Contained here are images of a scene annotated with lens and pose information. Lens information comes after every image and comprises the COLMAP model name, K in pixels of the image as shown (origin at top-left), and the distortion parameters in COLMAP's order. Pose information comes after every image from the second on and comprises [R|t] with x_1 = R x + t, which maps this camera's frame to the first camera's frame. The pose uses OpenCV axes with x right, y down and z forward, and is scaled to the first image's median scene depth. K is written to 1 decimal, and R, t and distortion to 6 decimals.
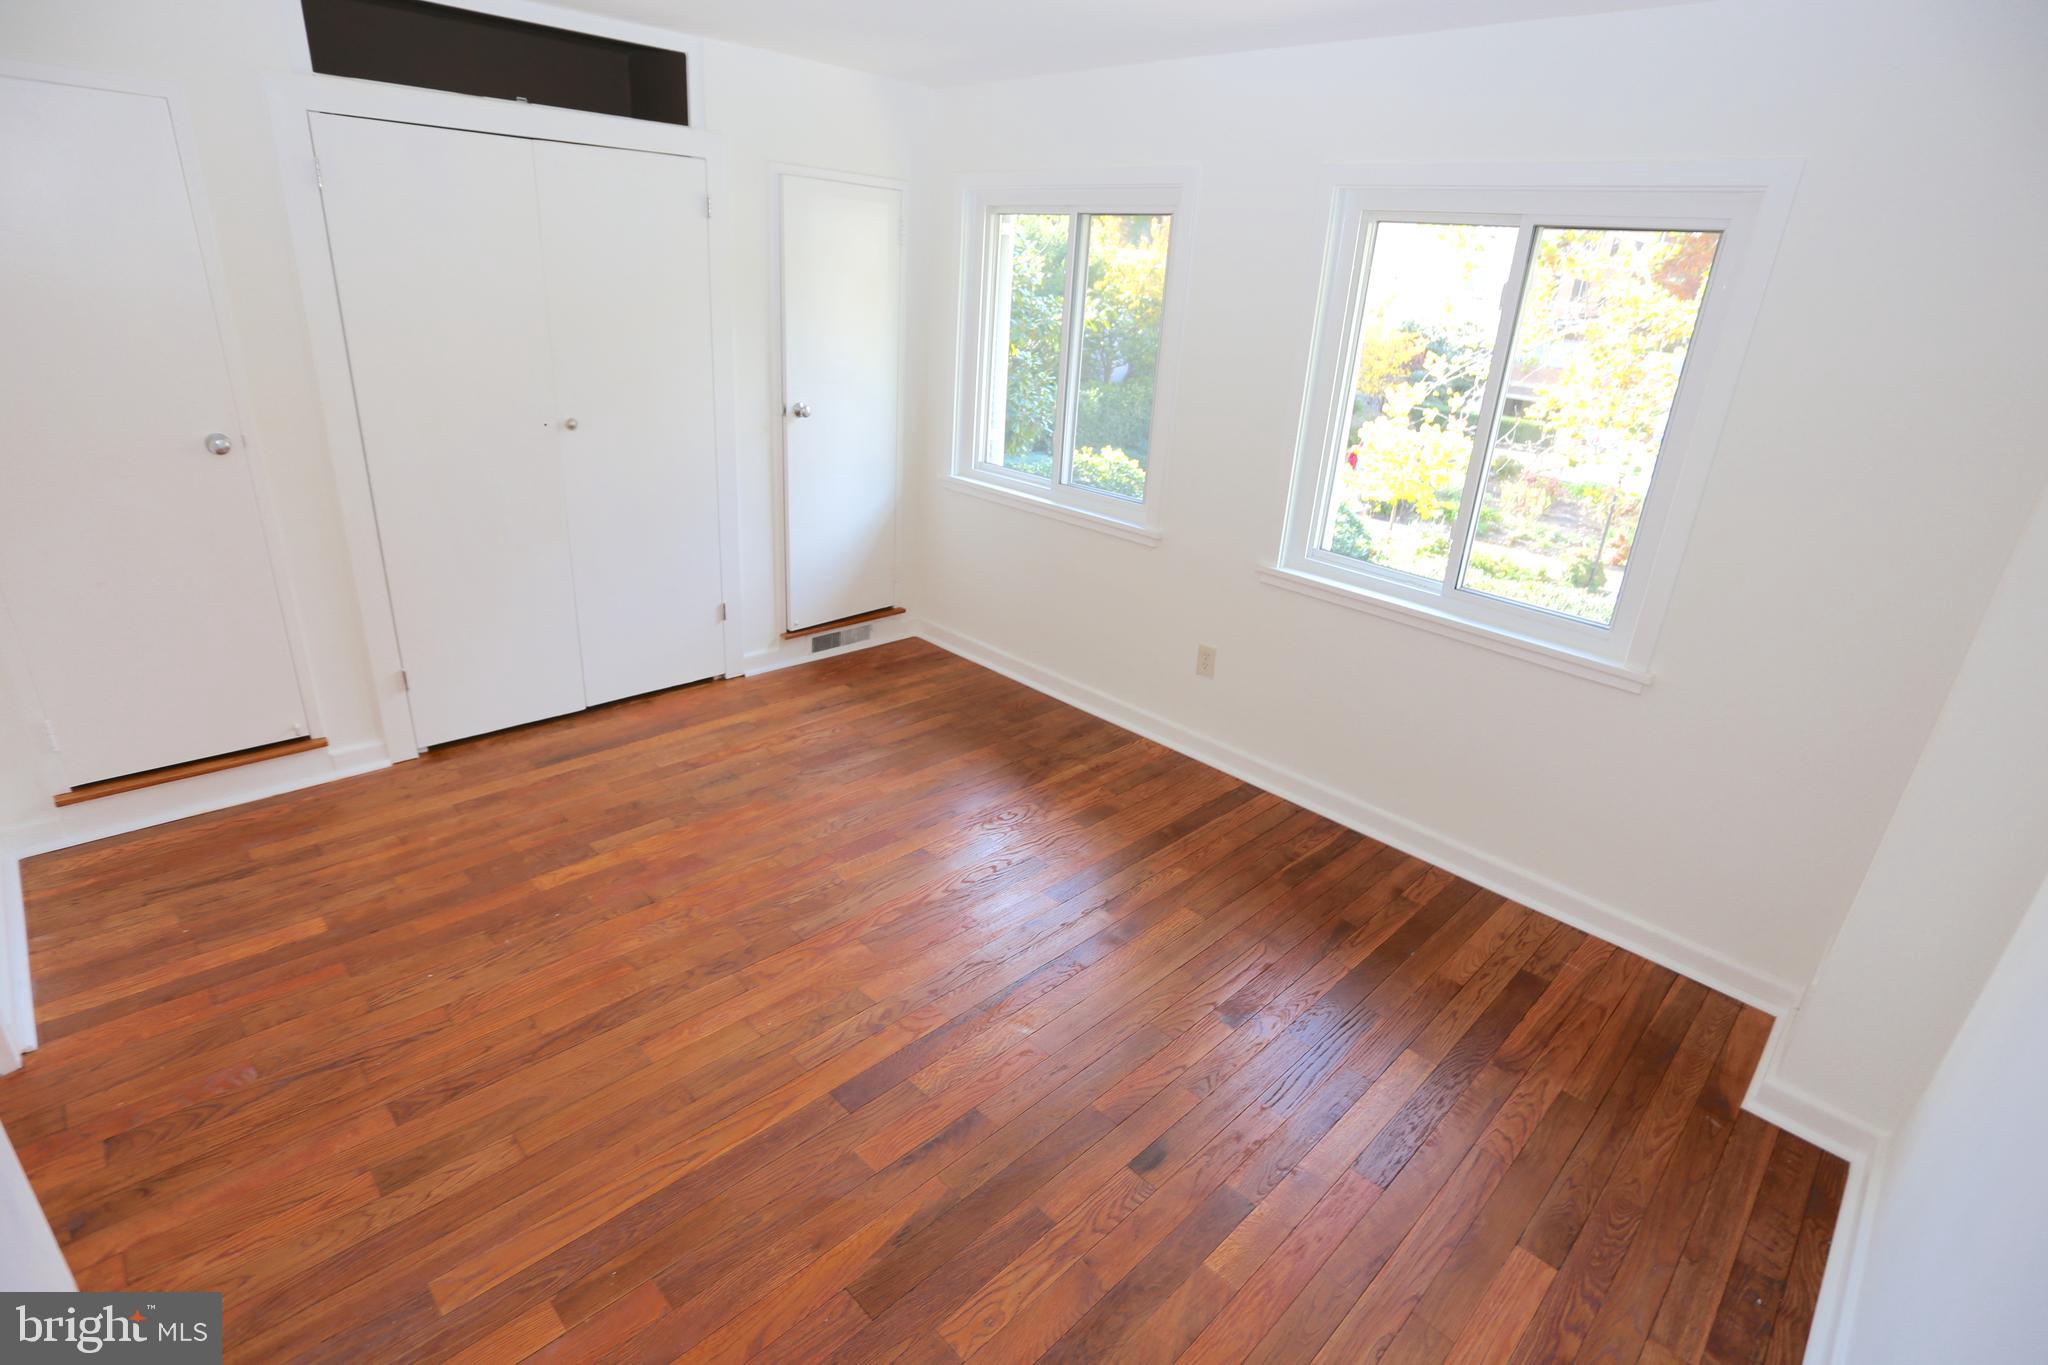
lens RADIAL K [[995.8, 0, 1005.1], [0, 995.8, 672.1], [0, 0, 1]] dist [-0.068978, 0.028281]
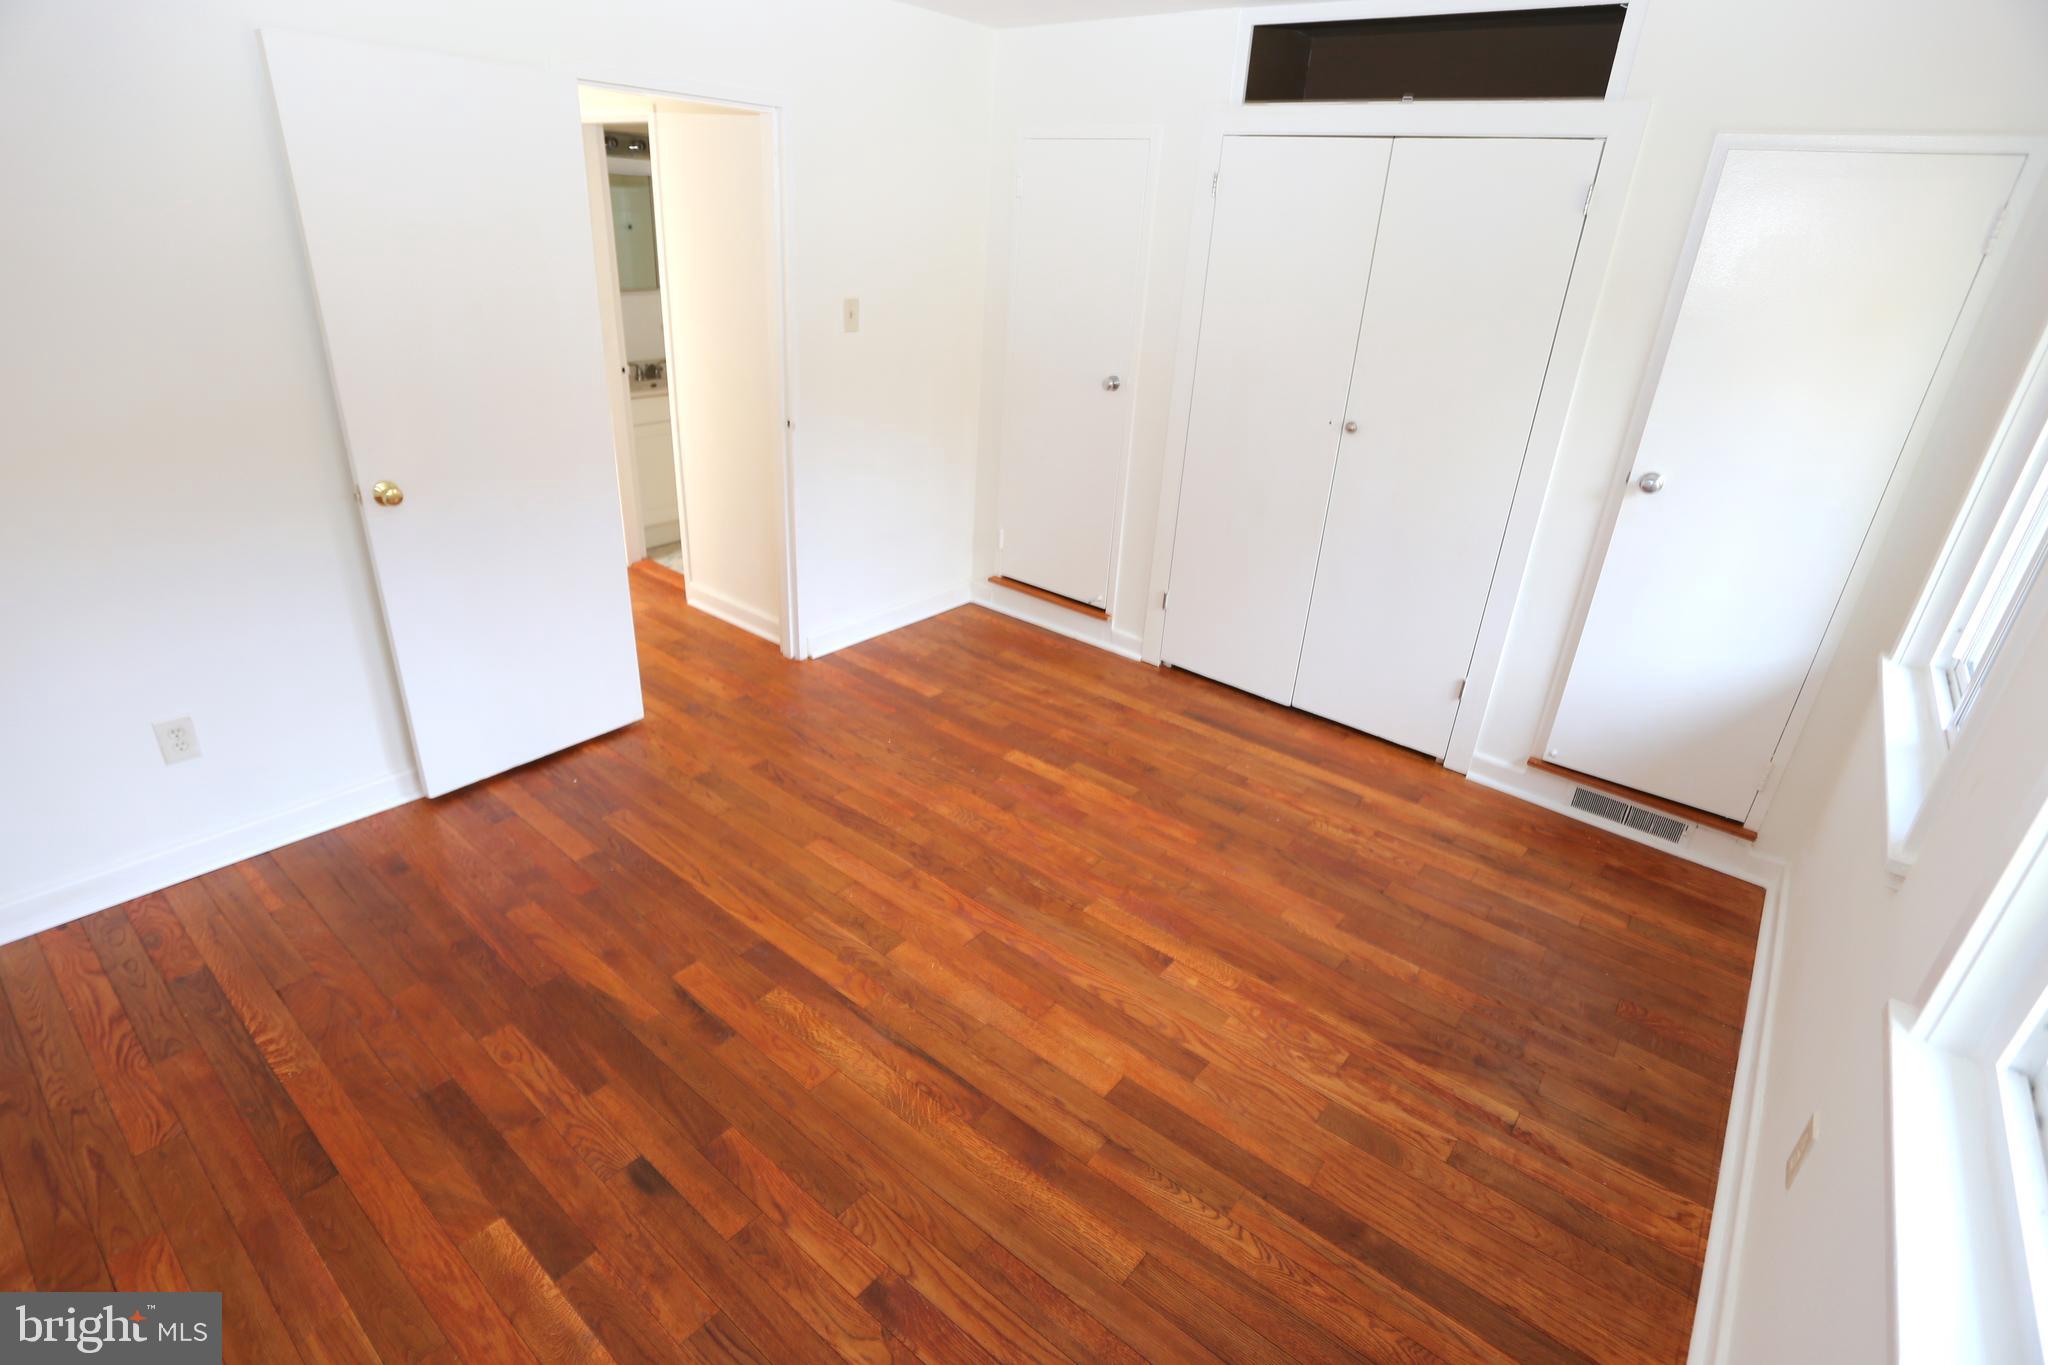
lens RADIAL K [[995.8, 0, 1039.5], [0, 995.8, 670.4], [0, 0, 1]] dist [-0.068978, 0.028281]
pose [[0.134286, 0.358975, -0.923636, 0.569162], [-0.420460, 0.864657, 0.274922, -0.204945], [0.897319, 0.351434, 0.267046, 0.610827]]
